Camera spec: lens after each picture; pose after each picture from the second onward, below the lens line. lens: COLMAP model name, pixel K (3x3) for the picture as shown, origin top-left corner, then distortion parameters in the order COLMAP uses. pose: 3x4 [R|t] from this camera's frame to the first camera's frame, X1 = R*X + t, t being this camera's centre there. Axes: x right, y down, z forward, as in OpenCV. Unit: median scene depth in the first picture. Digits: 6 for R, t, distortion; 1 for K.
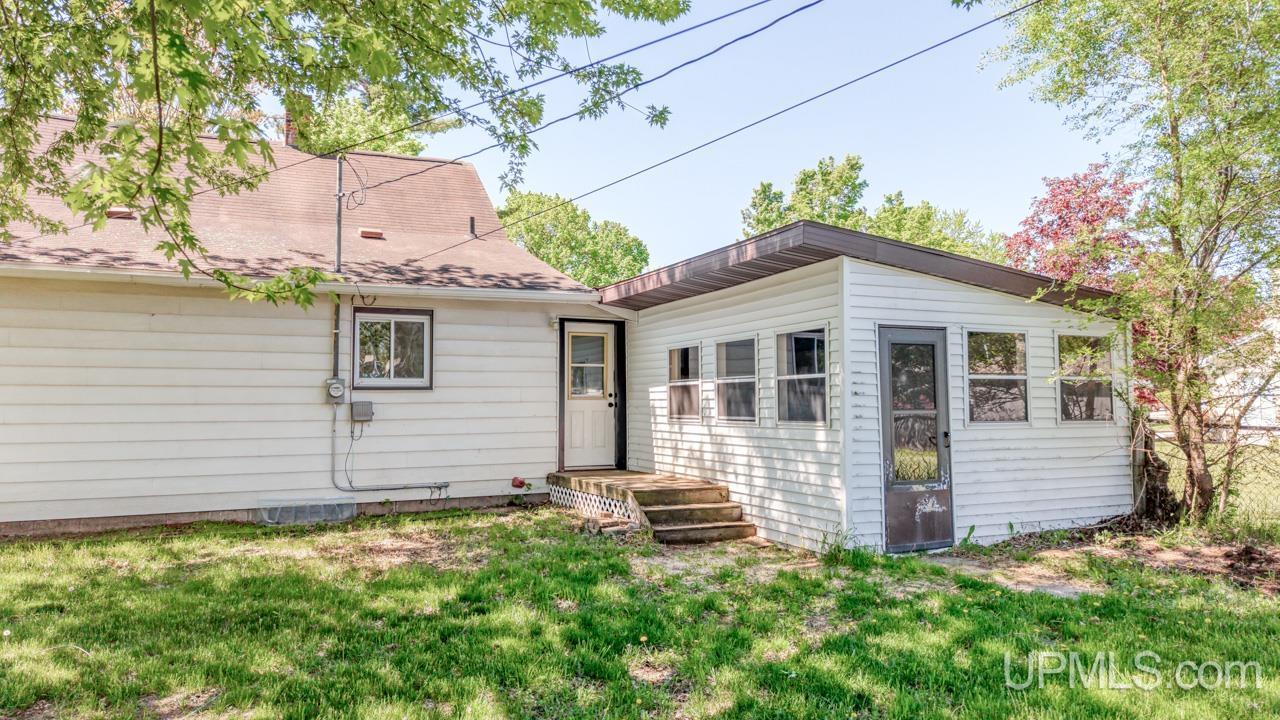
lens RADIAL K [[845.5, 0, 638.5], [0, 845.5, 365.8], [0, 0, 1]] dist [0.056417, -0.002332]
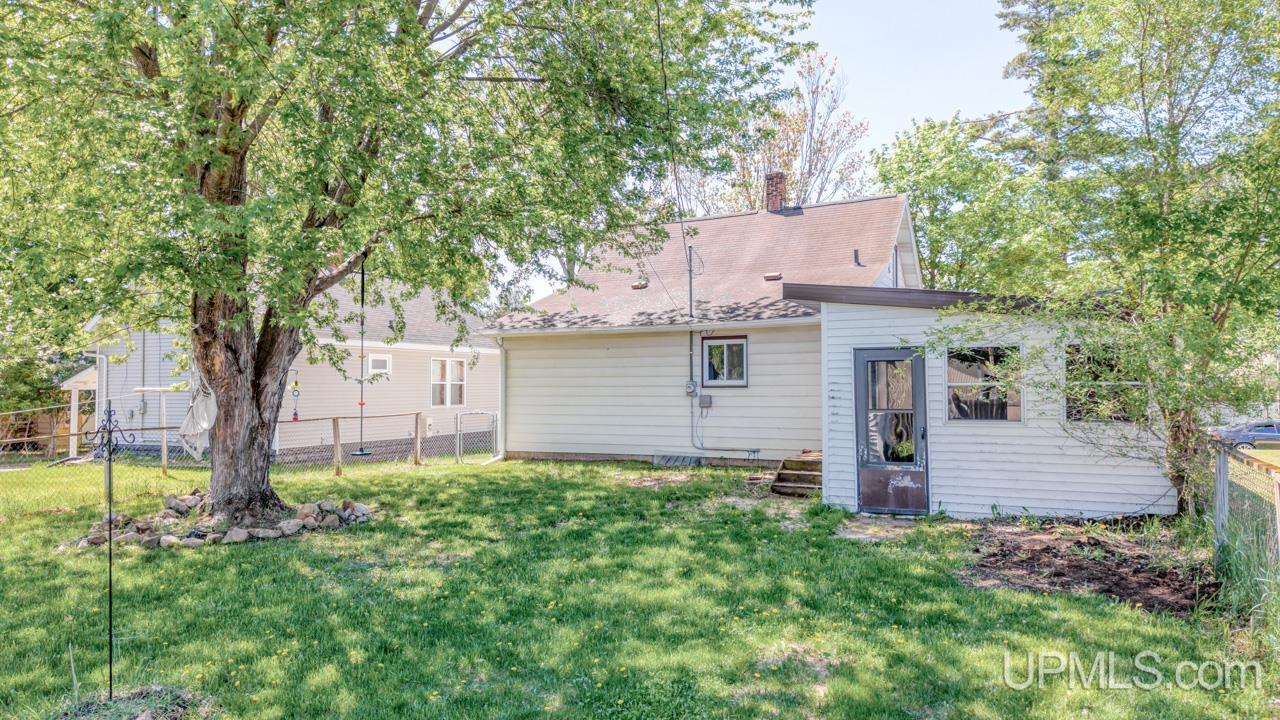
lens RADIAL K [[845.5, 0, 638.5], [0, 845.5, 365.8], [0, 0, 1]] dist [0.056417, -0.002332]
pose [[0.629557, -0.016406, -0.776781, 0.857765], [0.039679, 0.999151, 0.011056, -0.037064], [0.775940, -0.037782, 0.629674, -0.115076]]
